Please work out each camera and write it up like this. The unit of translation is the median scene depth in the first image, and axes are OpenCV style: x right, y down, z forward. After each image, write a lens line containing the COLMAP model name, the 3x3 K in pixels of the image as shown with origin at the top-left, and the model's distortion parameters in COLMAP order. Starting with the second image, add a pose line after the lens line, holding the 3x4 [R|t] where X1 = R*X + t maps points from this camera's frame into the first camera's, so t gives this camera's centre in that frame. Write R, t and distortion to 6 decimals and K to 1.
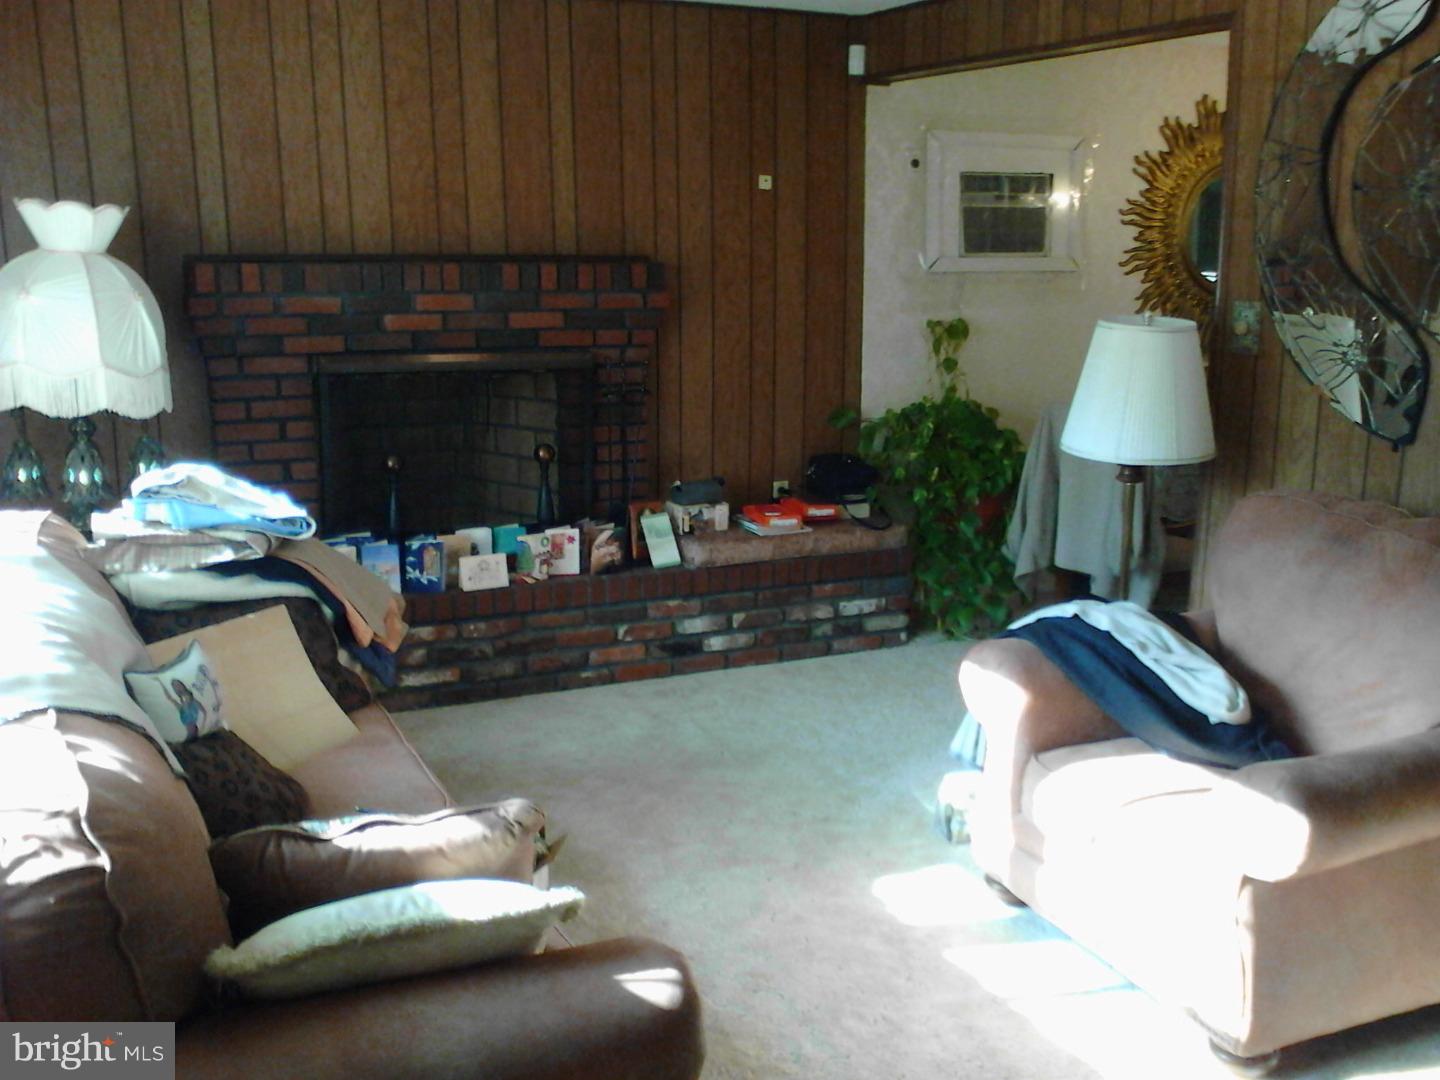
lens RADIAL K [[1461.2, 0, 713.6], [0, 1461.2, 532.6], [0, 0, 1]] dist [0.125027, -0.339853]
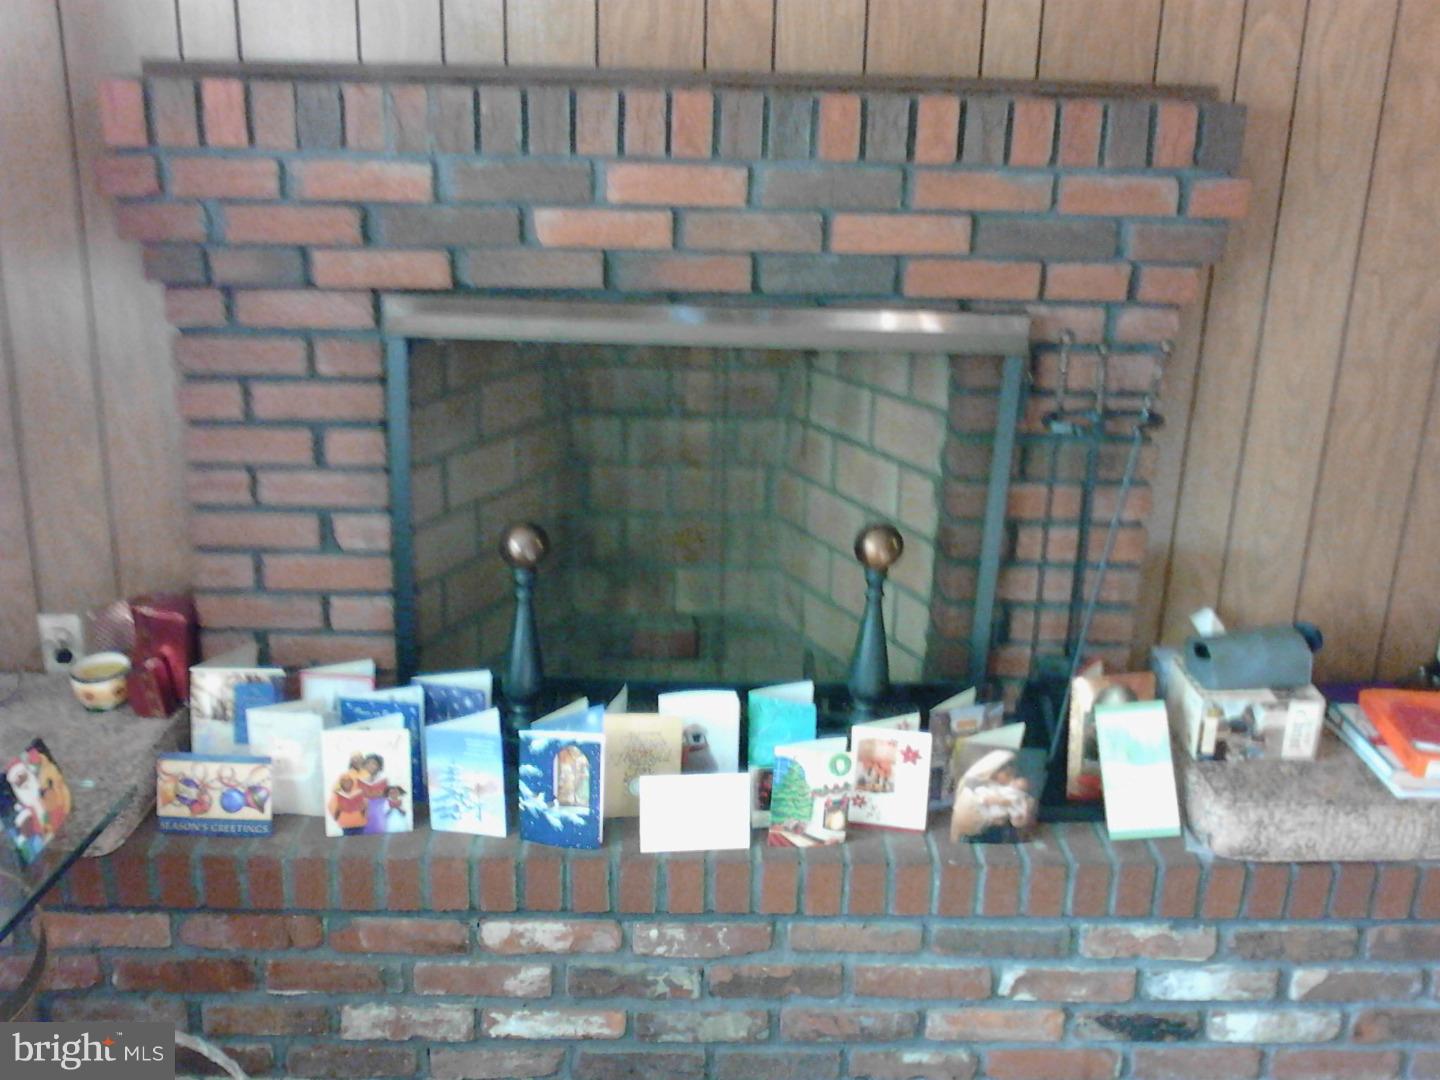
lens RADIAL K [[1461.2, 0, 713.6], [0, 1461.2, 532.6], [0, 0, 1]] dist [0.125027, -0.339853]
pose [[0.917968, 0.139669, -0.371252, 0.000235], [-0.101226, 0.987454, 0.121197, -0.106172], [0.383521, -0.073674, 0.920589, 0.582627]]
